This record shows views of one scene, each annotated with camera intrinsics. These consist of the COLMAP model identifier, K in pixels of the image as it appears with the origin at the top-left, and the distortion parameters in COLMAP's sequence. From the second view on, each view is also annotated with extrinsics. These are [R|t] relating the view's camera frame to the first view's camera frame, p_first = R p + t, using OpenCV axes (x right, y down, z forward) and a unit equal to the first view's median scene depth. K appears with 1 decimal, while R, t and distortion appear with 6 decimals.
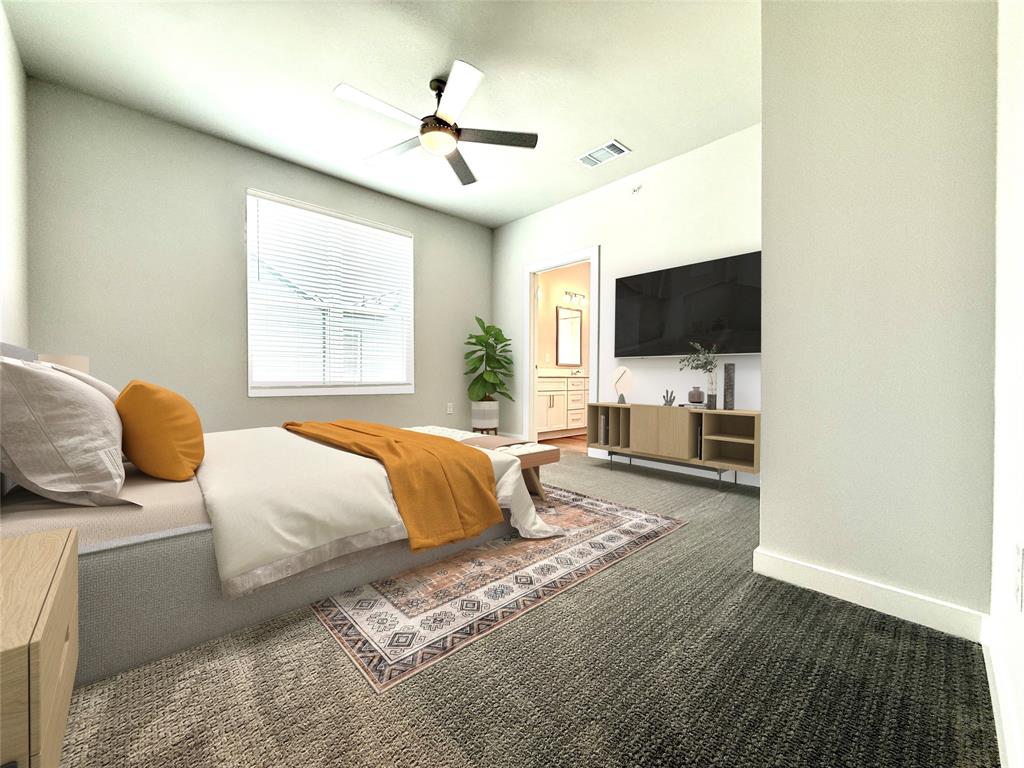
lens RADIAL K [[409.2, 0, 513.7], [0, 409.2, 383.4], [0, 0, 1]] dist [0.002674, -0.000258]
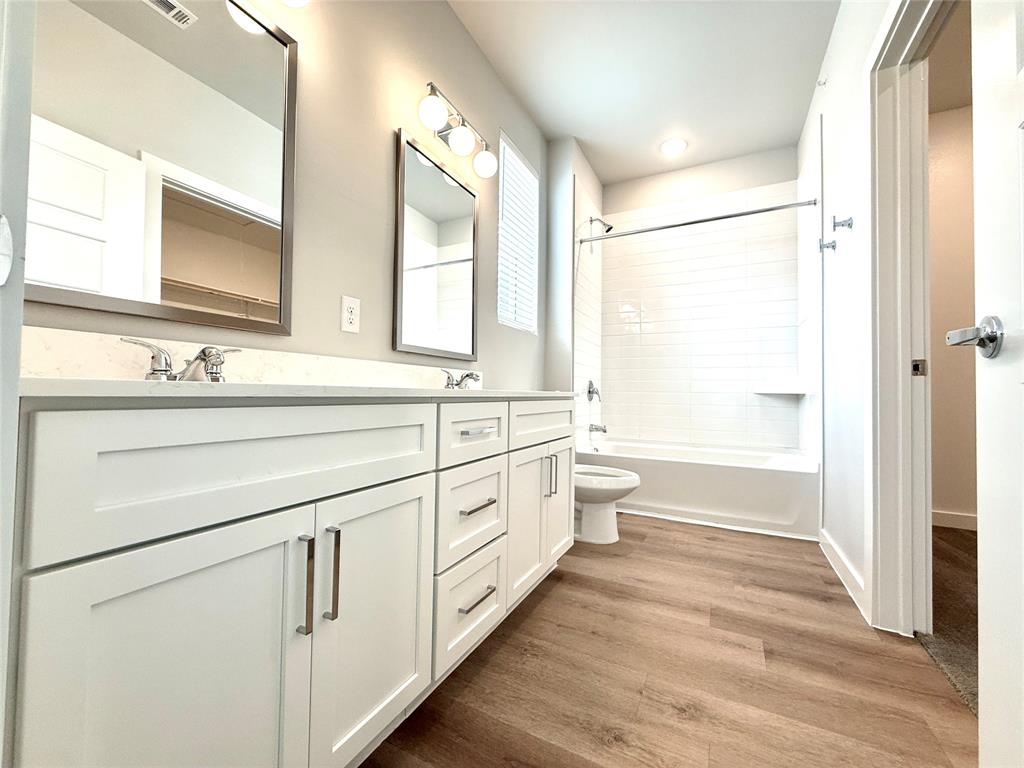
lens RADIAL K [[409.2, 0, 509.4], [0, 409.2, 385.5], [0, 0, 1]] dist [0.002674, -0.000258]
pose [[0.943320, 0.020803, 0.331233, 0.095021], [-0.011841, 0.999508, -0.029052, -0.015847], [-0.331675, 0.023483, 0.943102, 0.771798]]
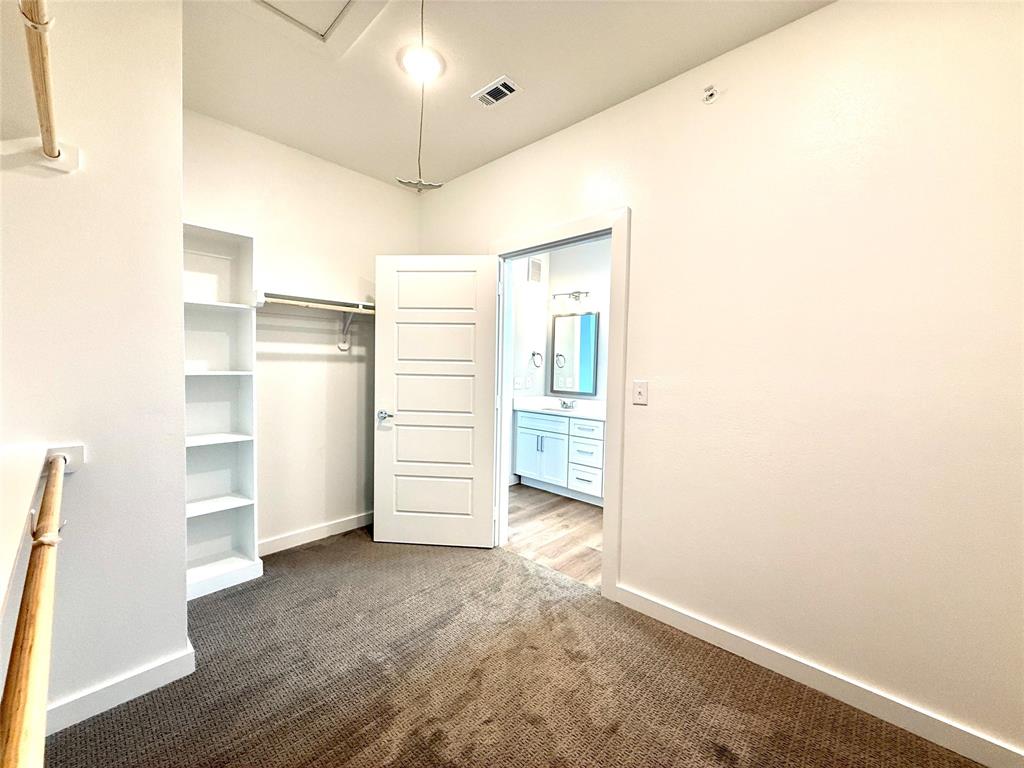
lens RADIAL K [[409.2, 0, 511.9], [0, 409.2, 382.7], [0, 0, 1]] dist [0.002674, -0.000258]
pose [[0.061367, 0.041364, -0.997258, 0.810002], [-0.029522, 0.998779, 0.039611, -0.097518], [0.997679, 0.027010, 0.062513, 0.807572]]
